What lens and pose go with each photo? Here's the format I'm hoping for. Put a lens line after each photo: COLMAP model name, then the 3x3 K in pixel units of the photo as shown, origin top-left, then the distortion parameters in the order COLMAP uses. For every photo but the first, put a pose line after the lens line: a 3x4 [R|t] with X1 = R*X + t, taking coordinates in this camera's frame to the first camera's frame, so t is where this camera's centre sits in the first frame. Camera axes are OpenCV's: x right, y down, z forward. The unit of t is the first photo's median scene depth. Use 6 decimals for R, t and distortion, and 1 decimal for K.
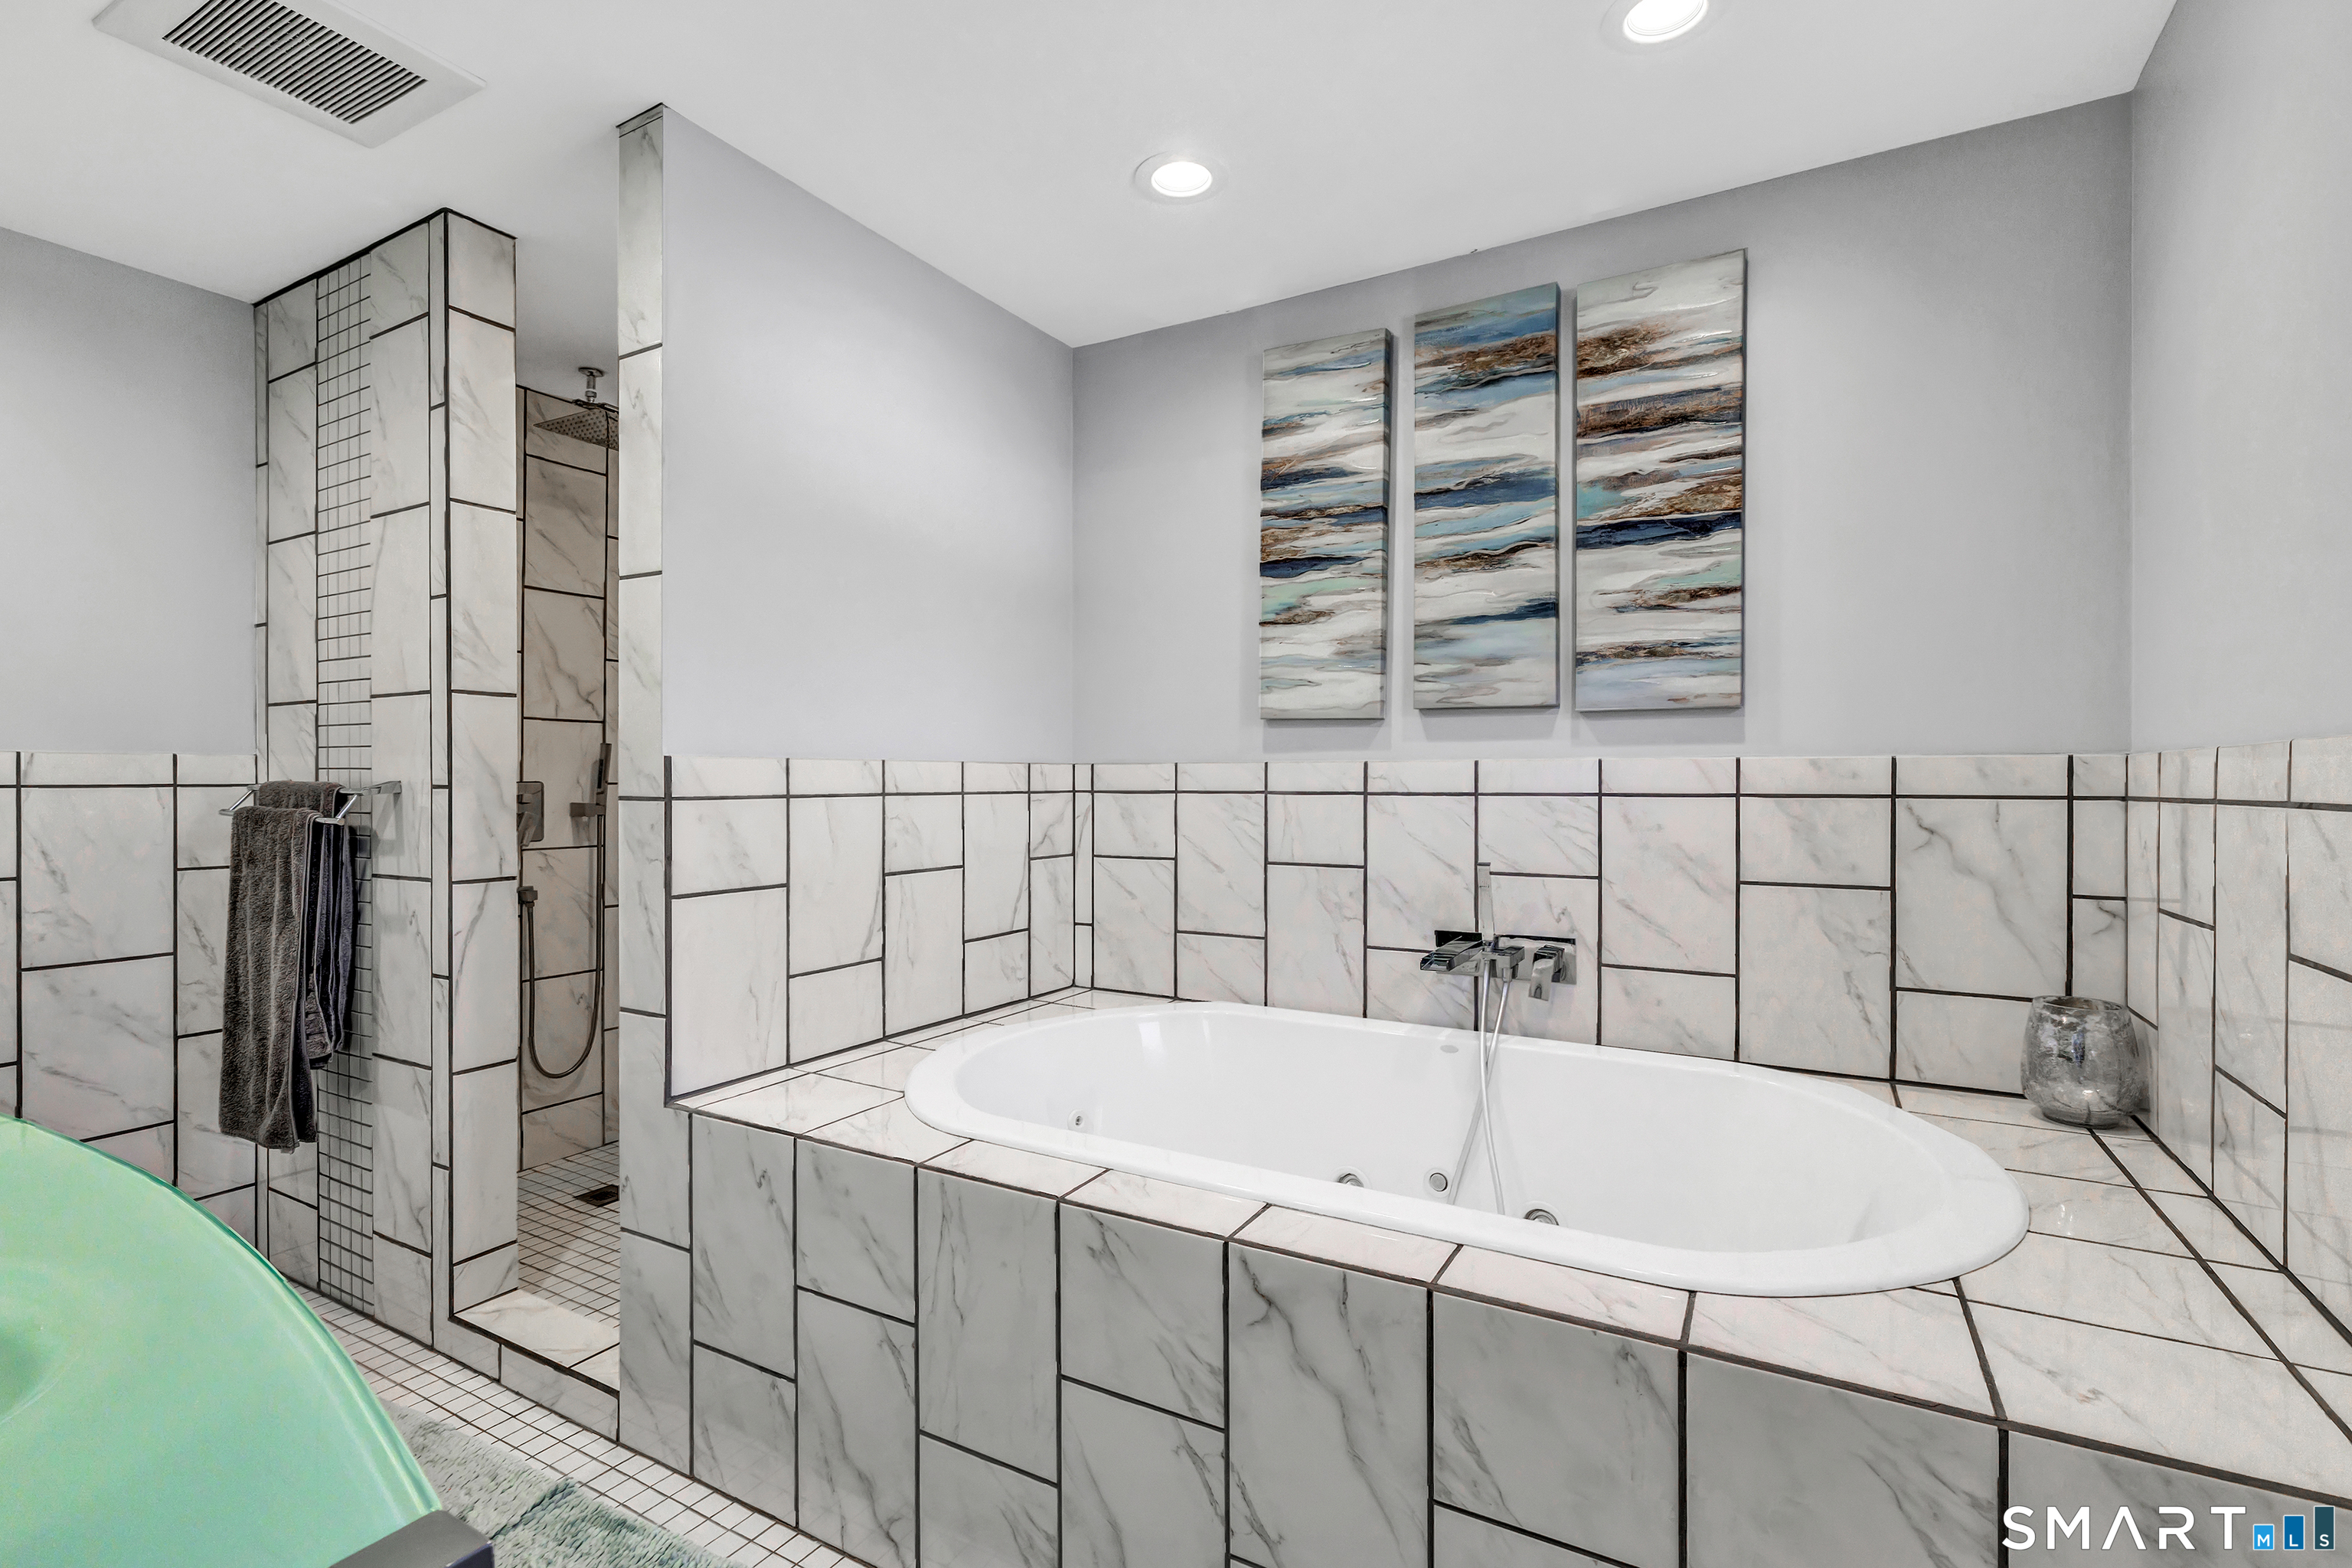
lens RADIAL K [[1083.4, 0, 1171.9], [0, 1083.4, 784.2], [0, 0, 1]] dist [-0.002534, 0.000134]
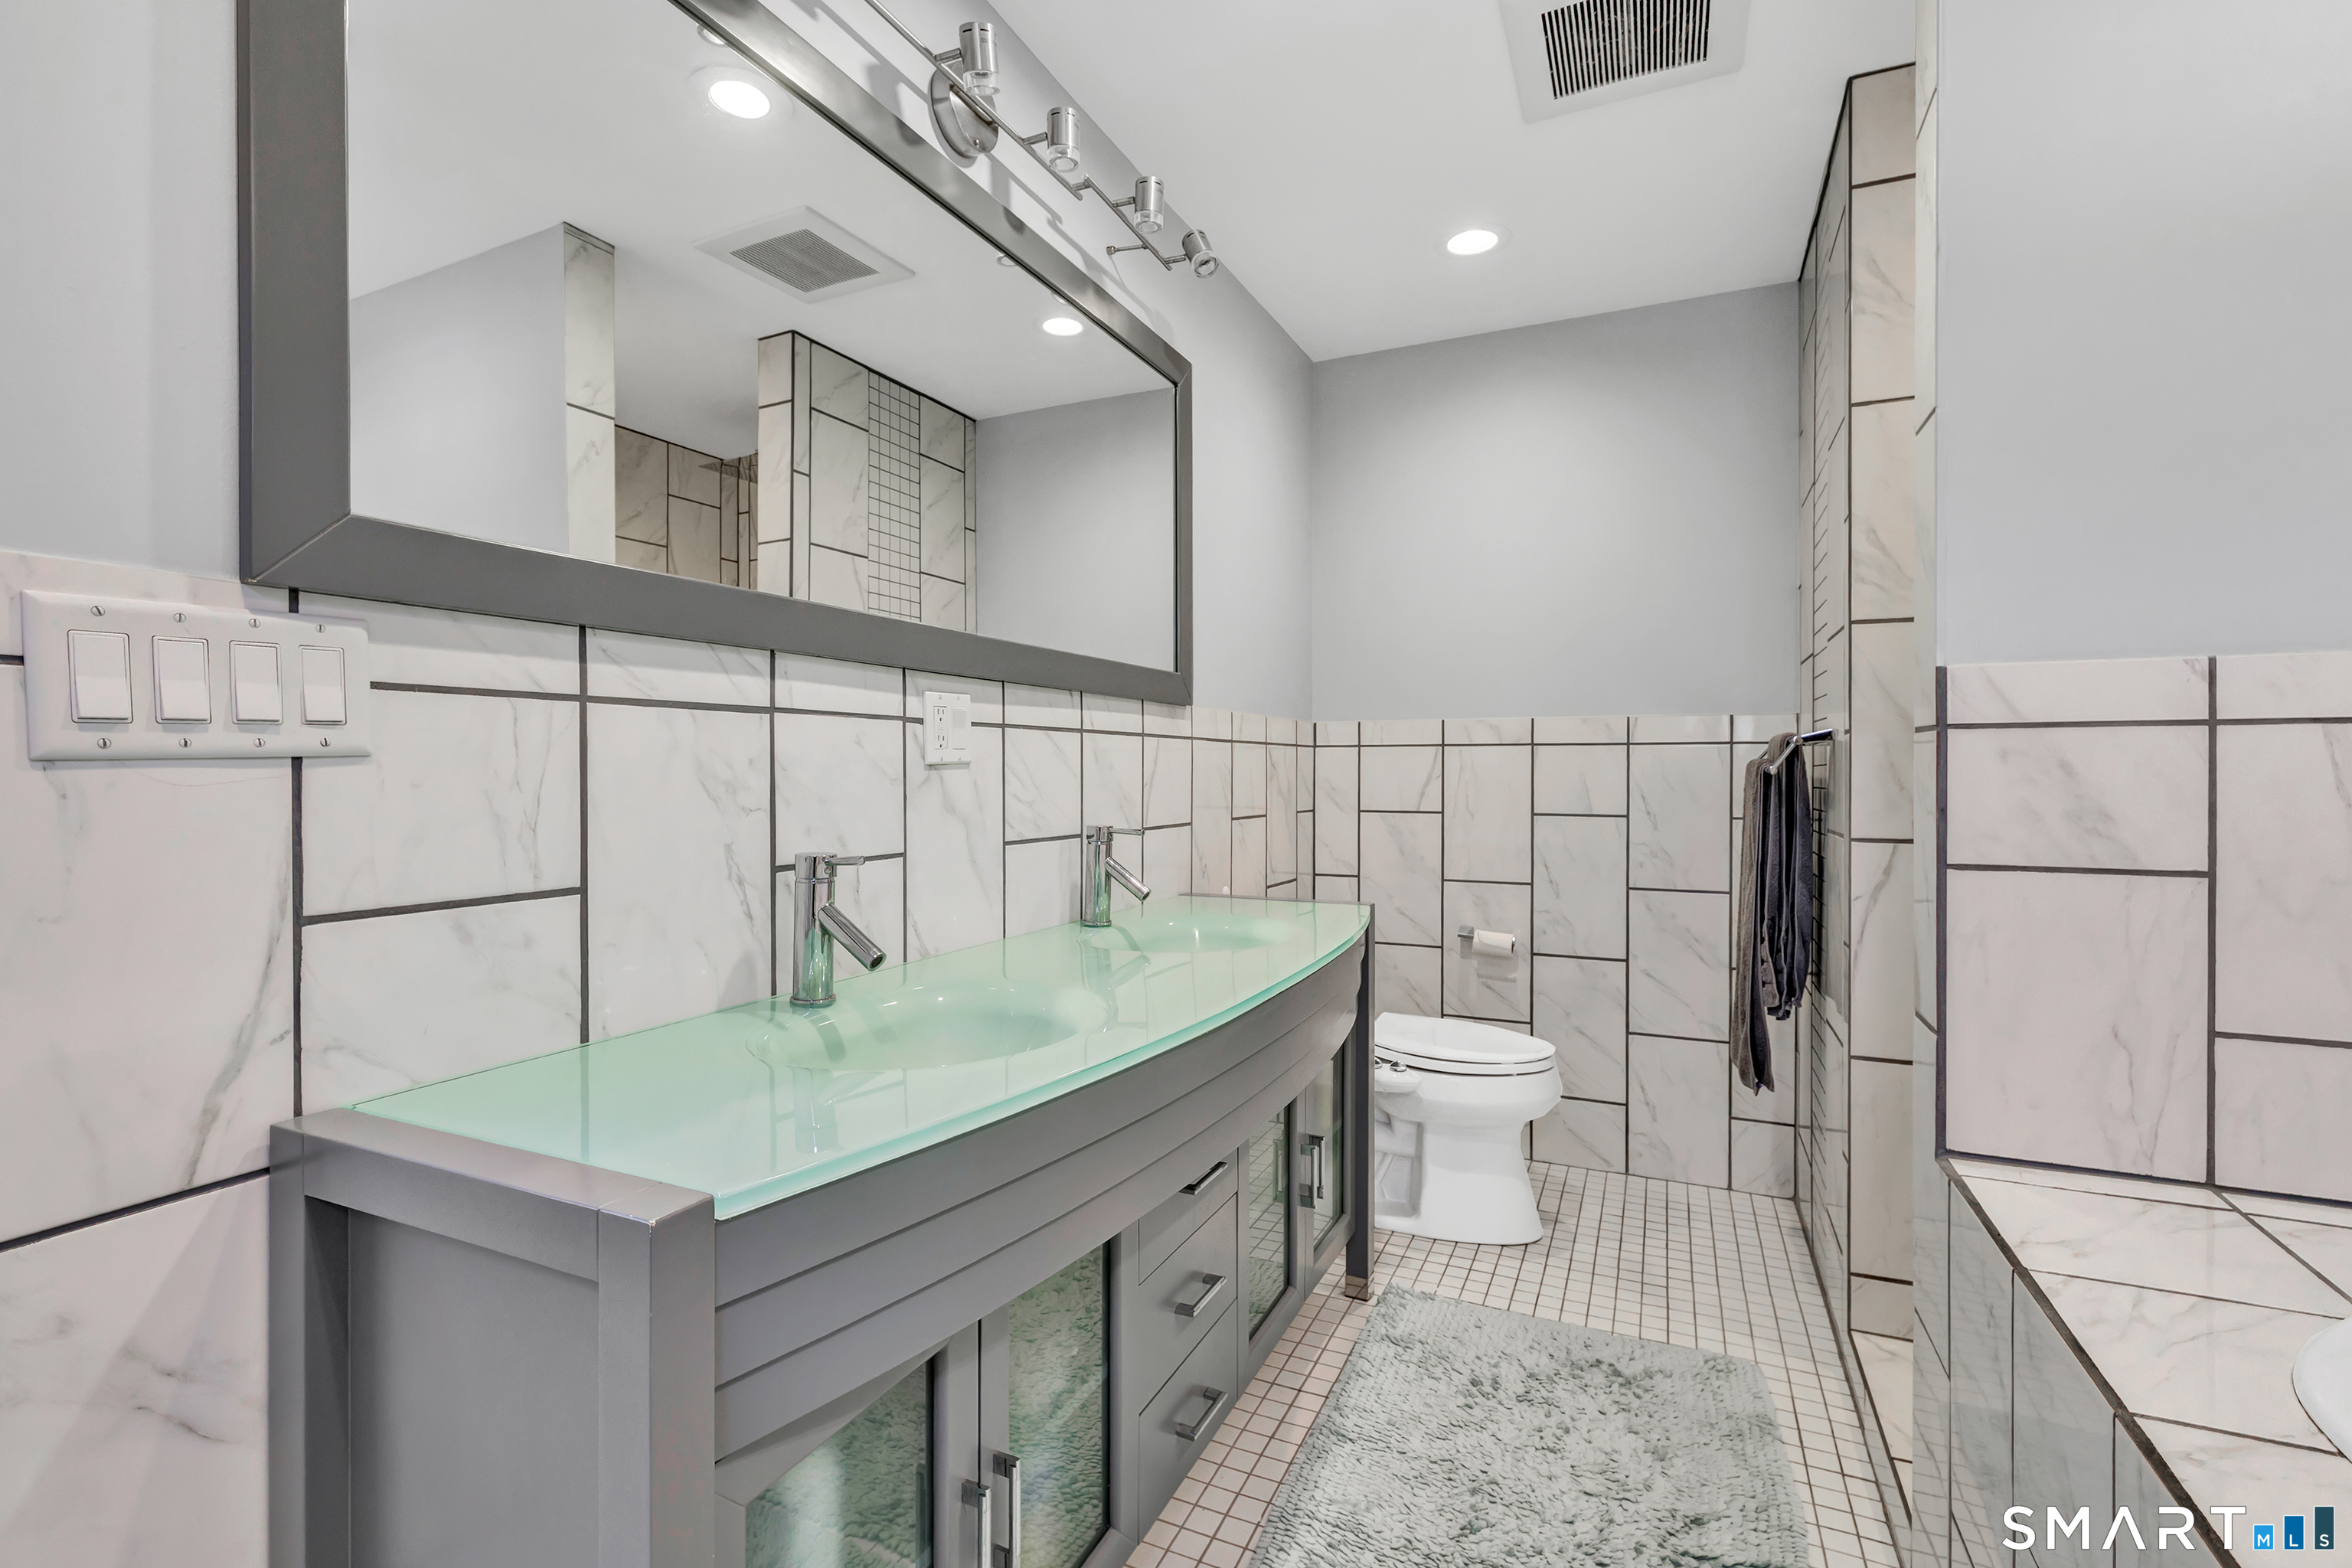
lens RADIAL K [[1083.4, 0, 1165.0], [0, 1083.4, 773.2], [0, 0, 1]] dist [-0.002534, 0.000134]
pose [[0.071394, 0.001725, -0.997447, 0.178421], [-0.006029, 0.999981, 0.001298, 0.040205], [0.997430, 0.005921, 0.071403, 0.386683]]
